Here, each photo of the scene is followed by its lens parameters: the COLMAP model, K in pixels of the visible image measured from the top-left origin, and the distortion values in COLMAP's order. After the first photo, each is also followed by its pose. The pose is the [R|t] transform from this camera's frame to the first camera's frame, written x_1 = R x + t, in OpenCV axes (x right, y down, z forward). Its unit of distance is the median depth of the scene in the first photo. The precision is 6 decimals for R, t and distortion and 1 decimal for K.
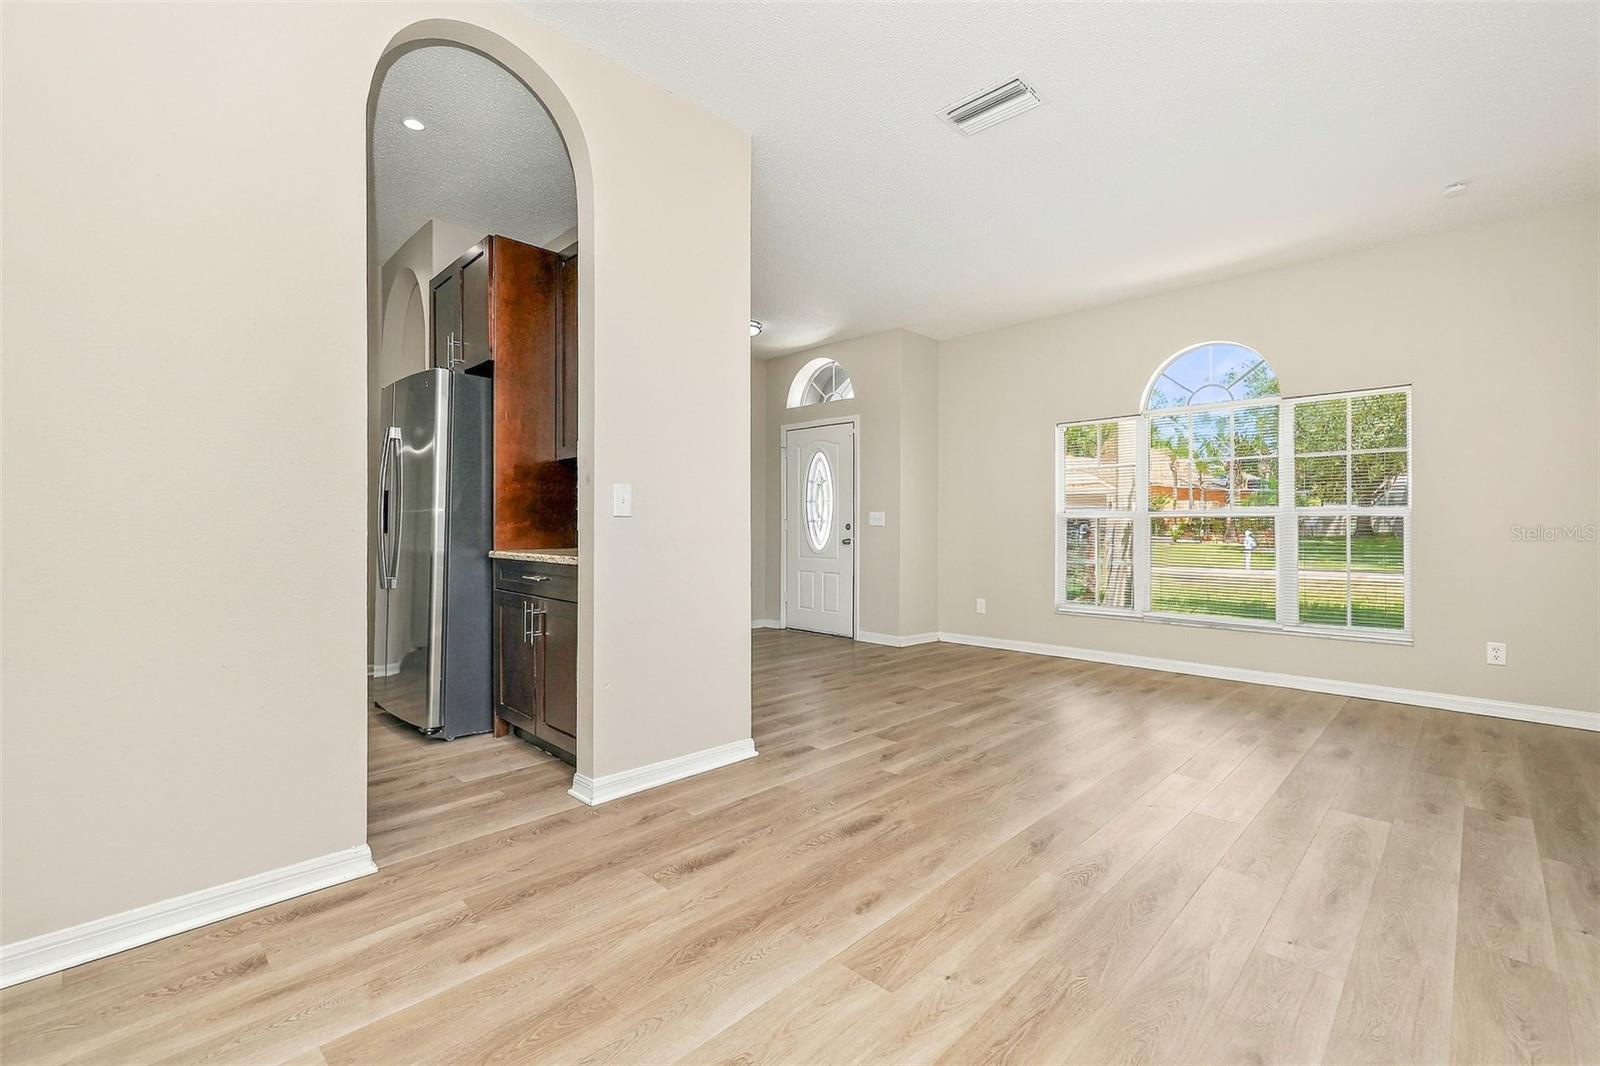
lens RADIAL K [[653.0, 0, 801.1], [0, 653.0, 527.7], [0, 0, 1]] dist [-0.002433, 0.000538]
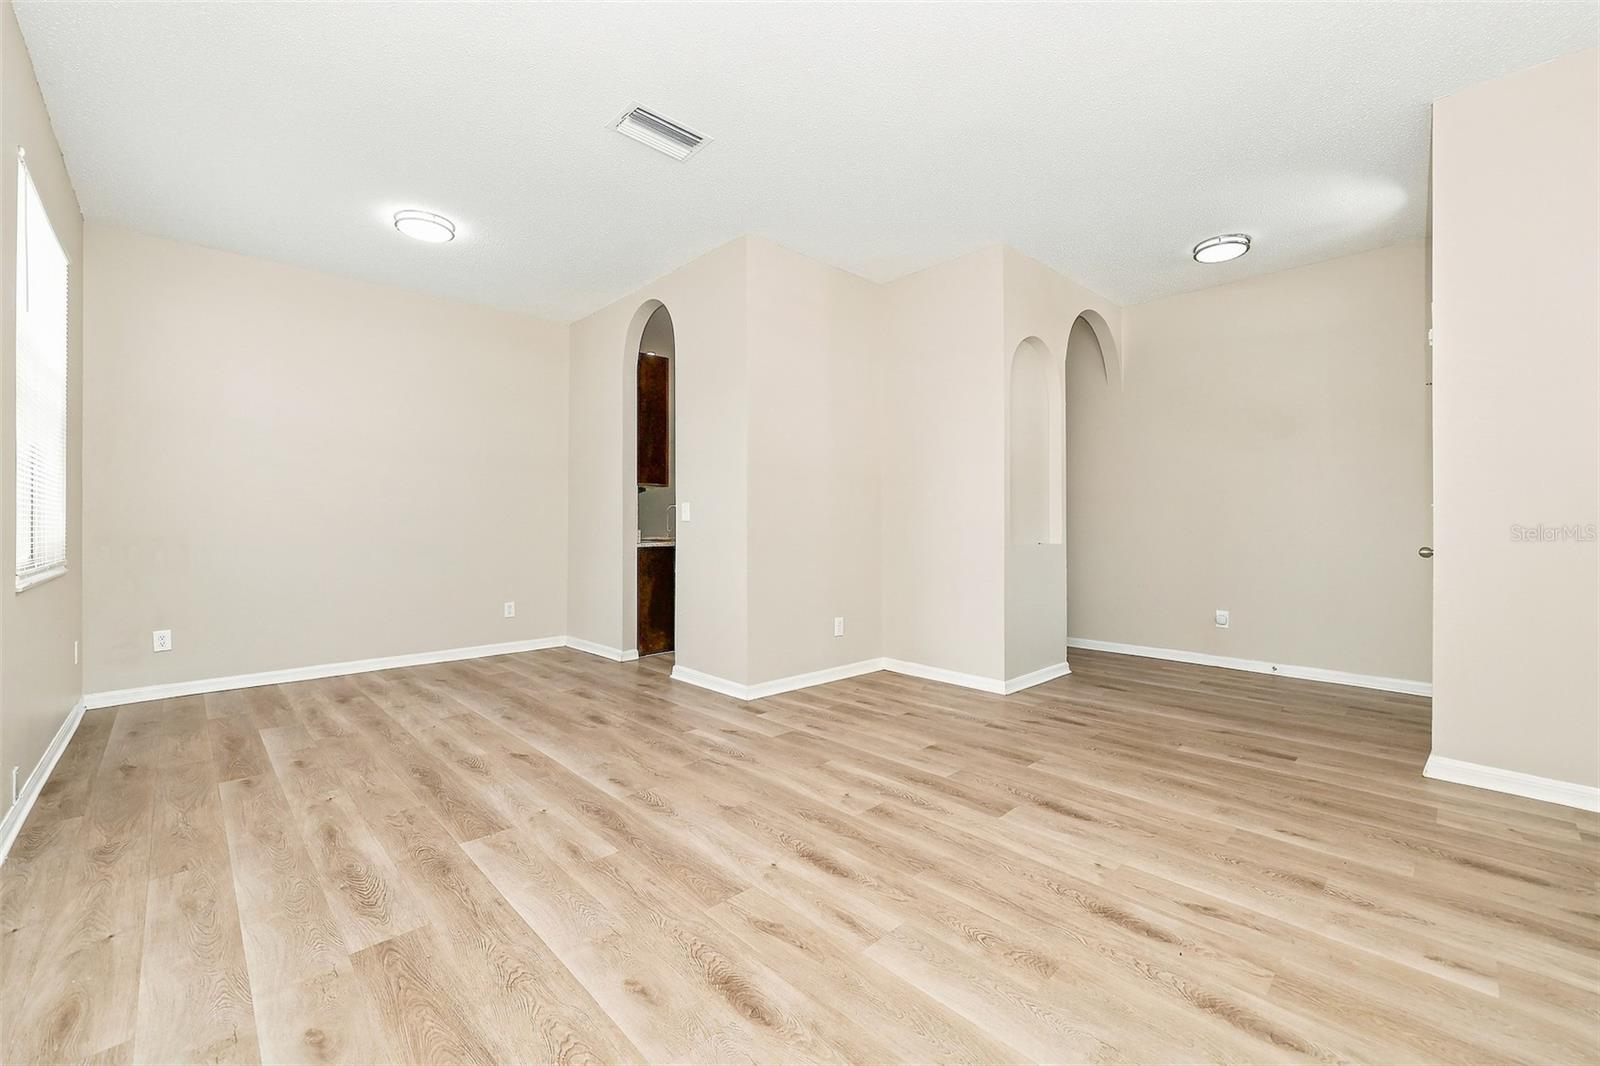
lens RADIAL K [[653.0, 0, 798.9], [0, 653.0, 532.2], [0, 0, 1]] dist [-0.002433, 0.000538]
pose [[-0.004895, 0.001278, -0.999987, 1.538987], [-0.000678, 0.999999, 0.001282, 0.030755], [0.999988, 0.000684, -0.004894, 1.438267]]
